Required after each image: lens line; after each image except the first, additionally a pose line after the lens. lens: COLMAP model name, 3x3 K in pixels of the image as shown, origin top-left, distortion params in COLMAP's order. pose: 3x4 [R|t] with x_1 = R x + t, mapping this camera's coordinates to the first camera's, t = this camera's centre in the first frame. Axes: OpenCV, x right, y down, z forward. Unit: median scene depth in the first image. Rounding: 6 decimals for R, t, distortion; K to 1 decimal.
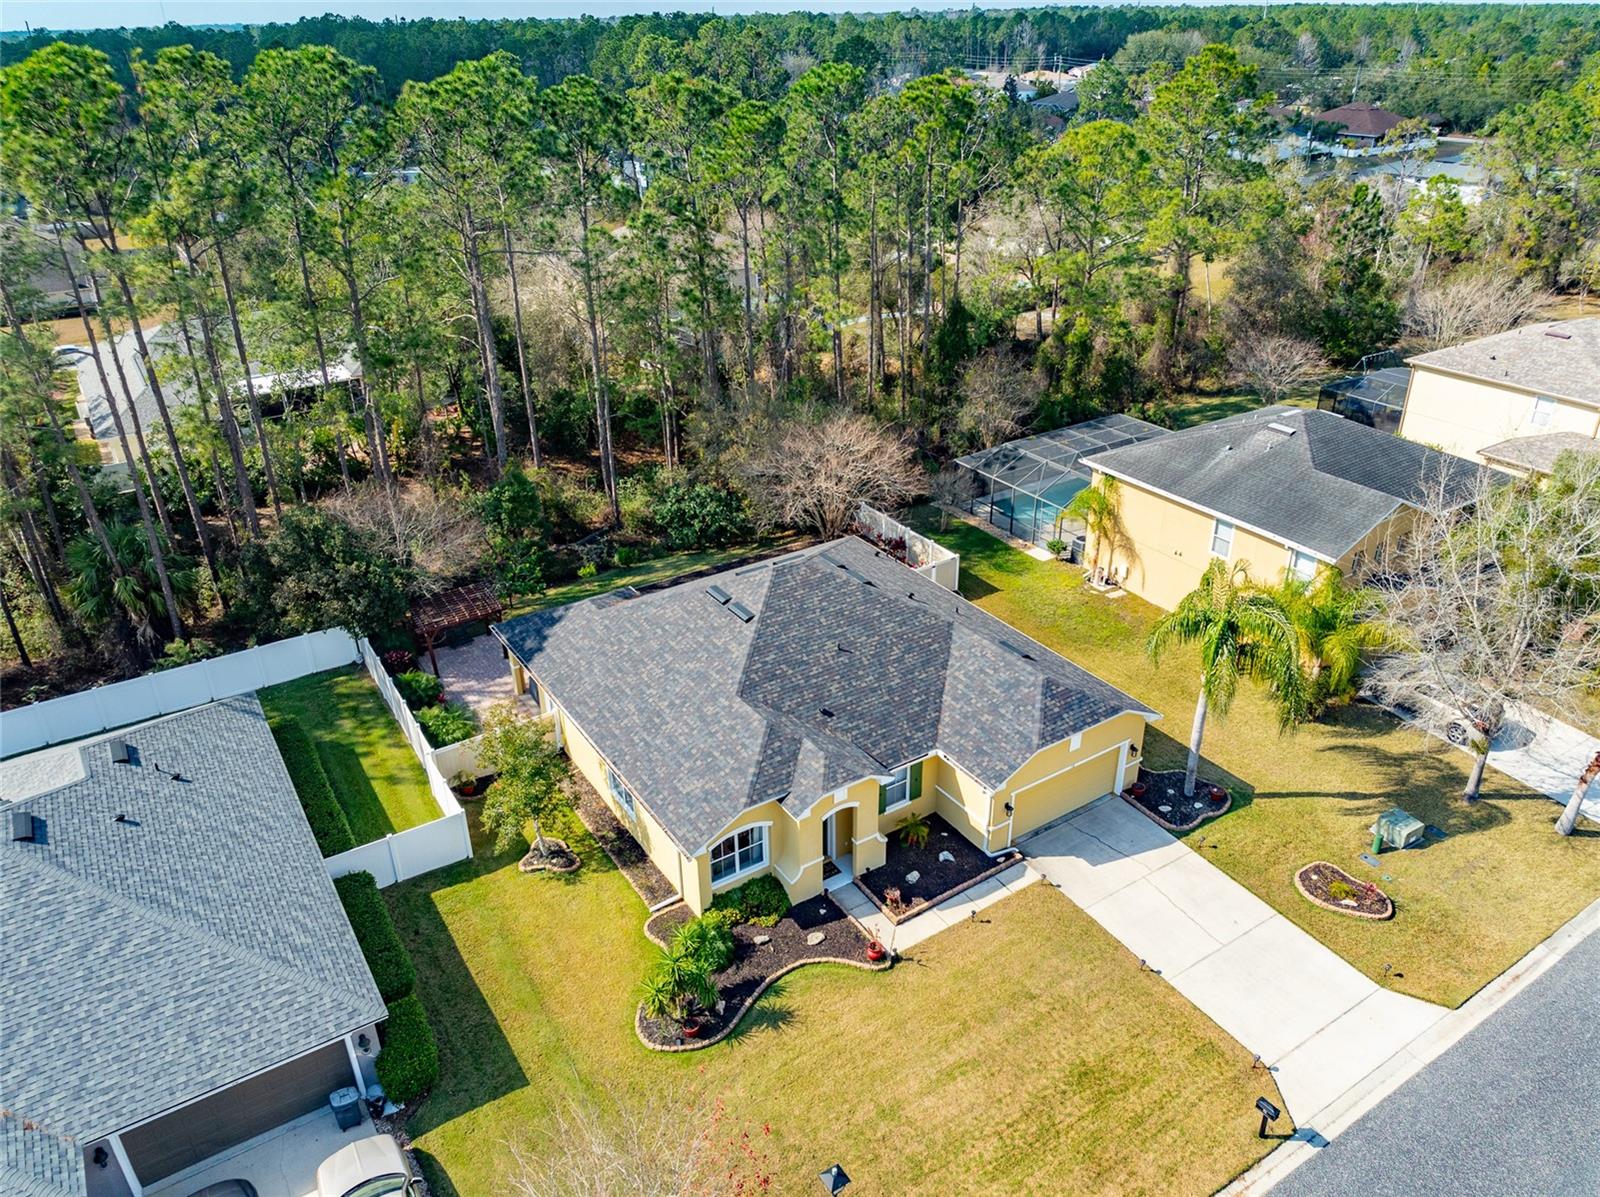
lens RADIAL K [[1138.5, 0, 802.4], [0, 1138.5, 604.7], [0, 0, 1]] dist [-0.033763, 0.019815]
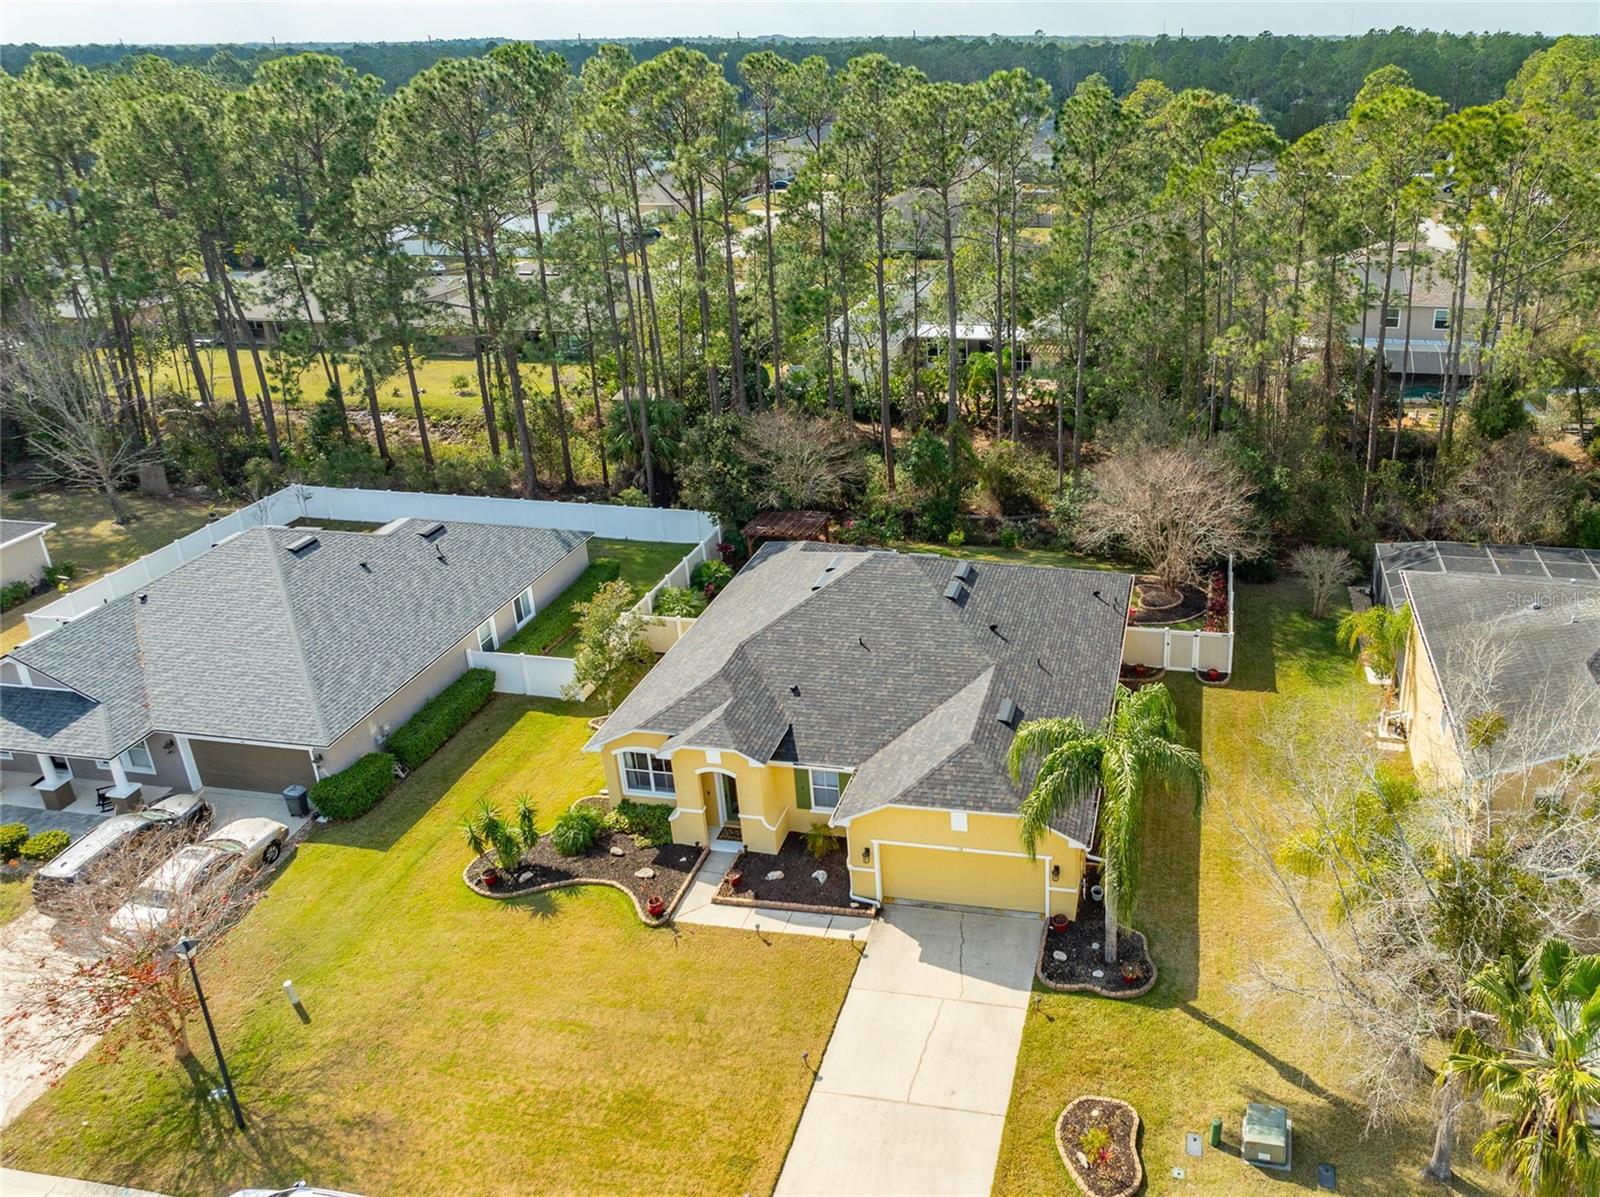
lens RADIAL K [[1180.5, 0, 1027.8], [0, 1180.5, 475.0], [0, 0, 1]] dist [-0.020787, 0.004345]
pose [[0.746576, 0.244041, -0.618925, 0.838805], [-0.313390, 0.949618, -0.003594, -0.162315], [0.586865, 0.196648, 0.785442, 0.263847]]
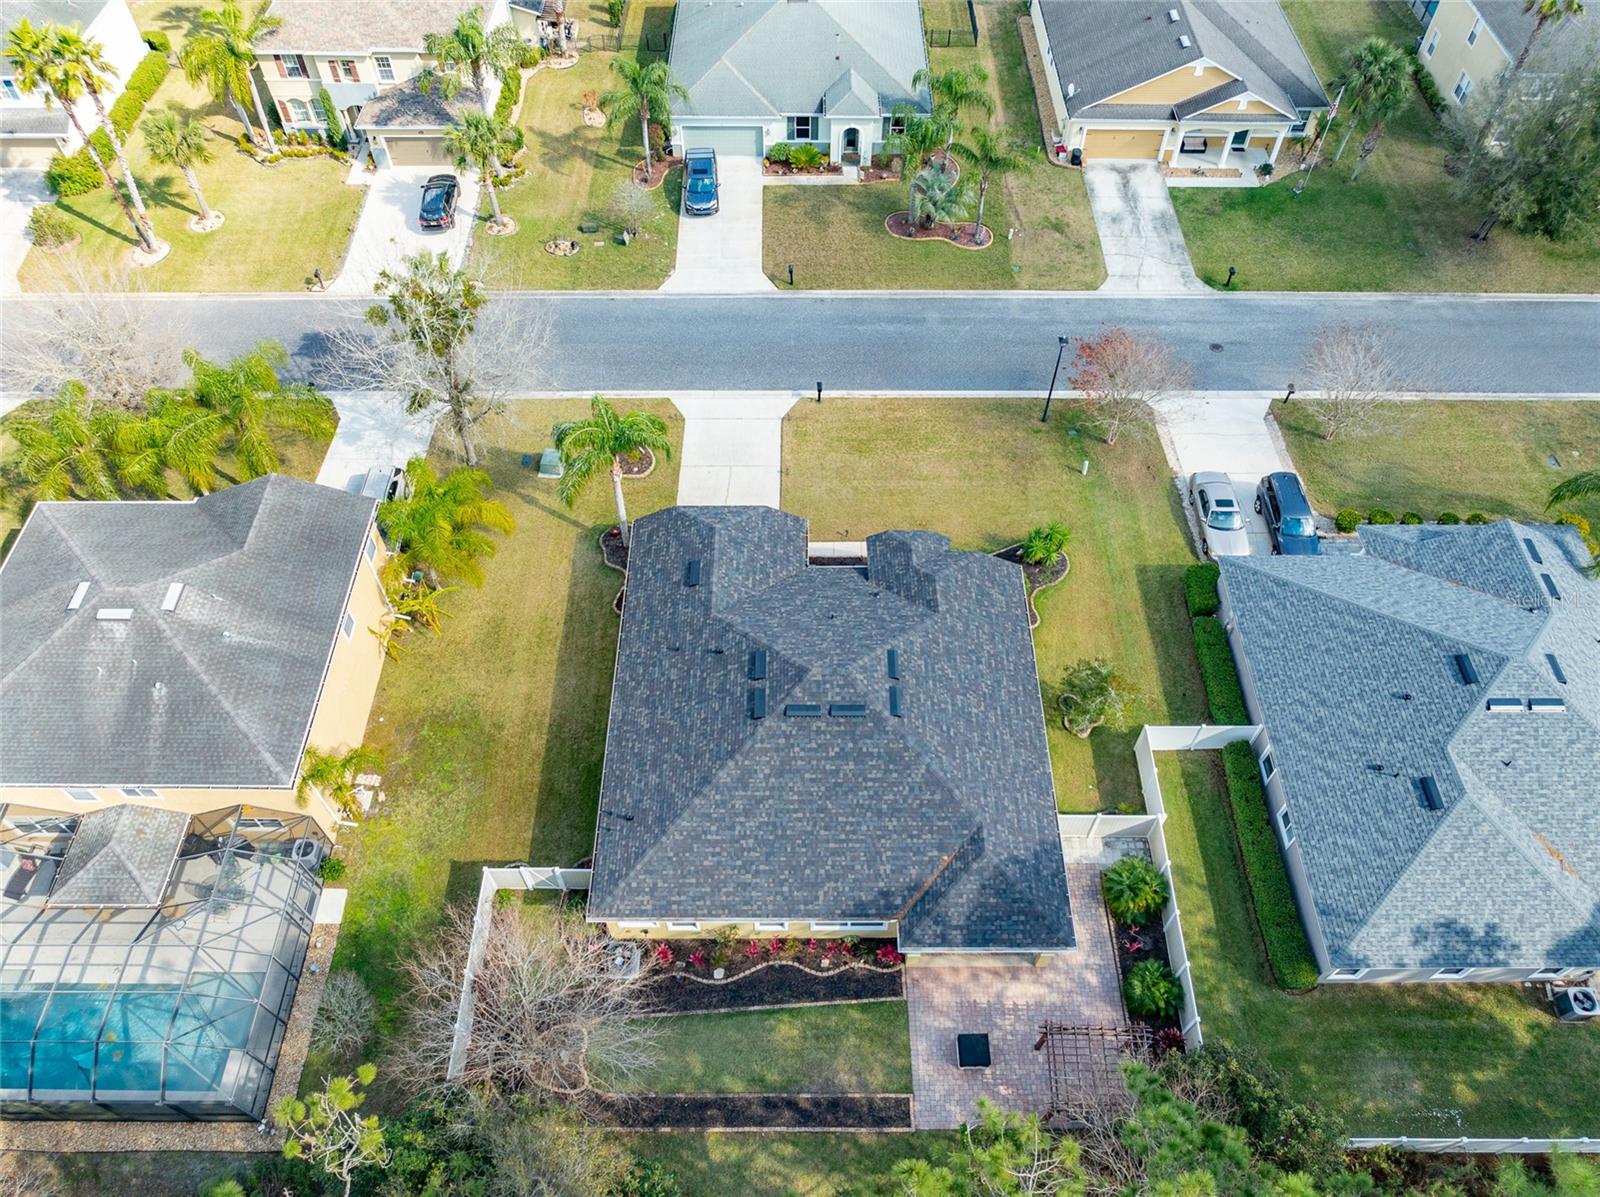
lens RADIAL K [[1154.2, 0, 807.7], [0, 1154.2, 594.7], [0, 0, 1]] dist [-0.027192, 0.003492]
pose [[-0.841317, -0.423326, 0.336126, -0.369048], [0.257397, 0.233060, 0.937779, -1.193096], [-0.475324, 0.875488, -0.087114, 1.220100]]
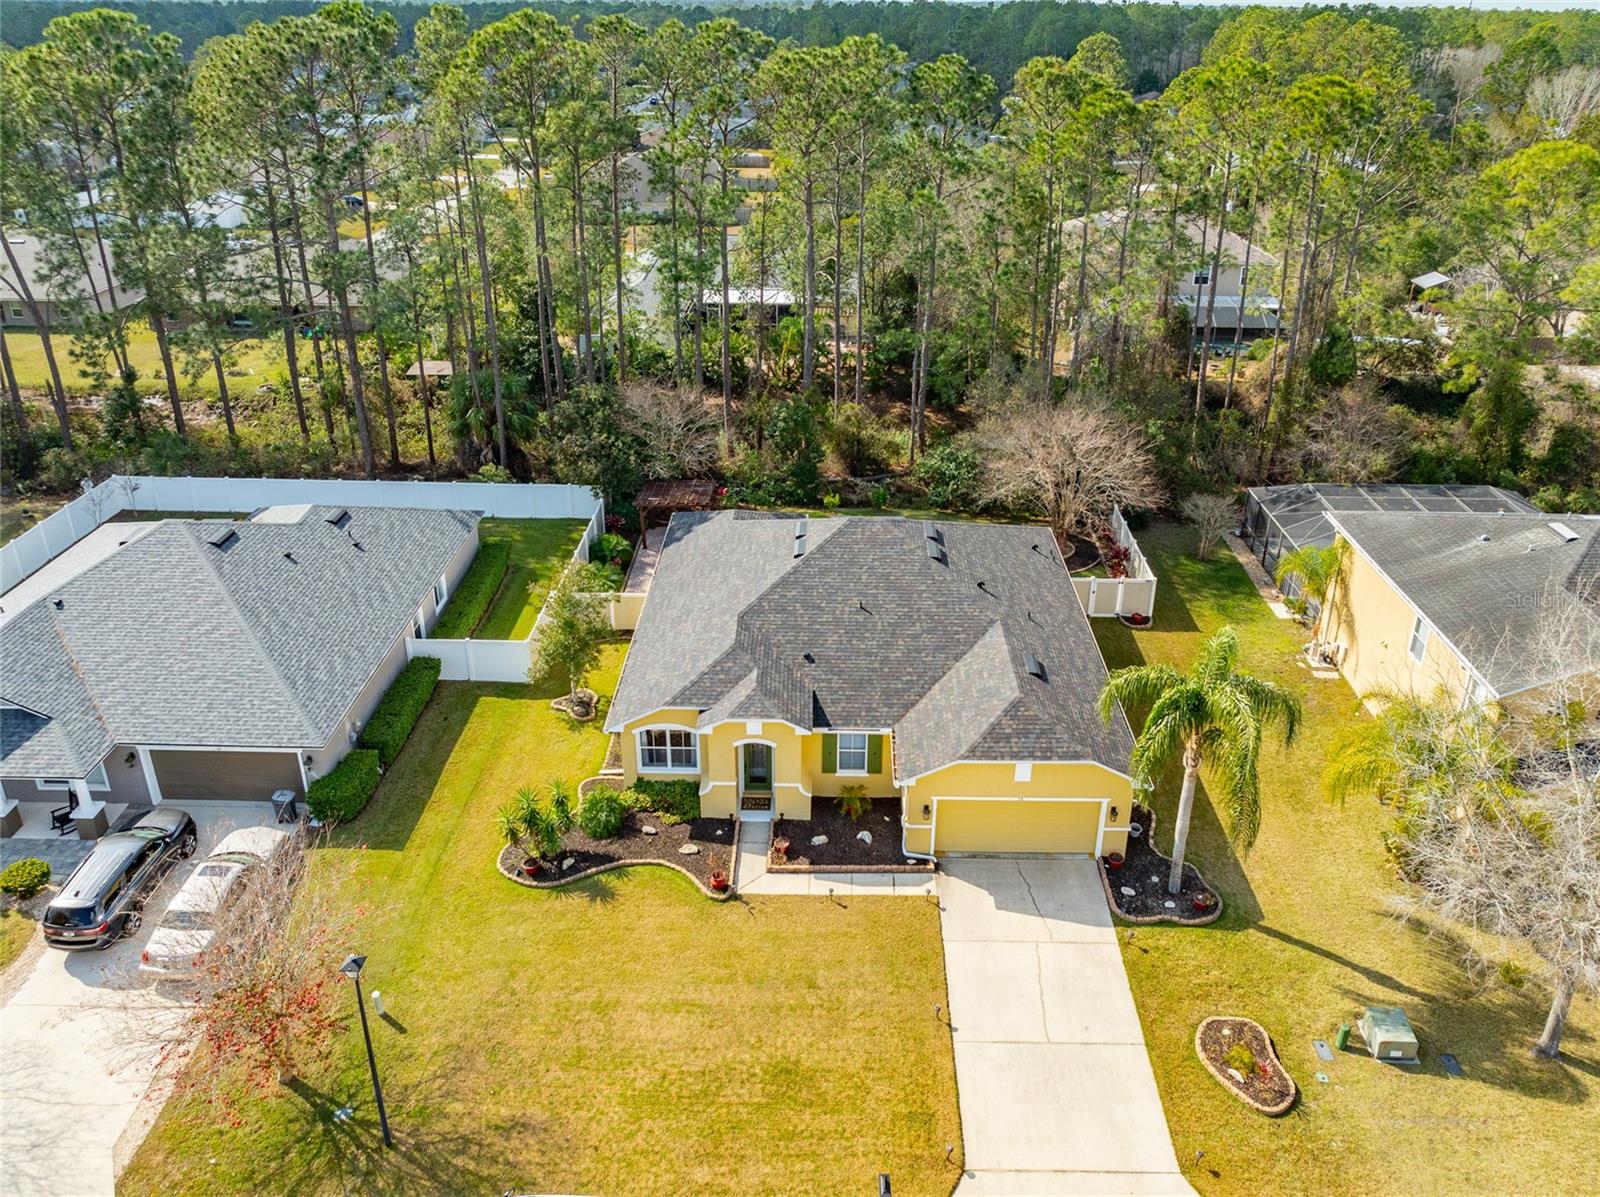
lens RADIAL K [[1160.9, 0, 822.4], [0, 1160.9, 466.4], [0, 0, 1]] dist [-0.020955, 0.004514]
pose [[0.832277, 0.228438, -0.505104, 0.557270], [-0.275129, 0.961227, -0.018615, -0.059962], [0.481268, 0.154462, 0.862857, 0.073615]]
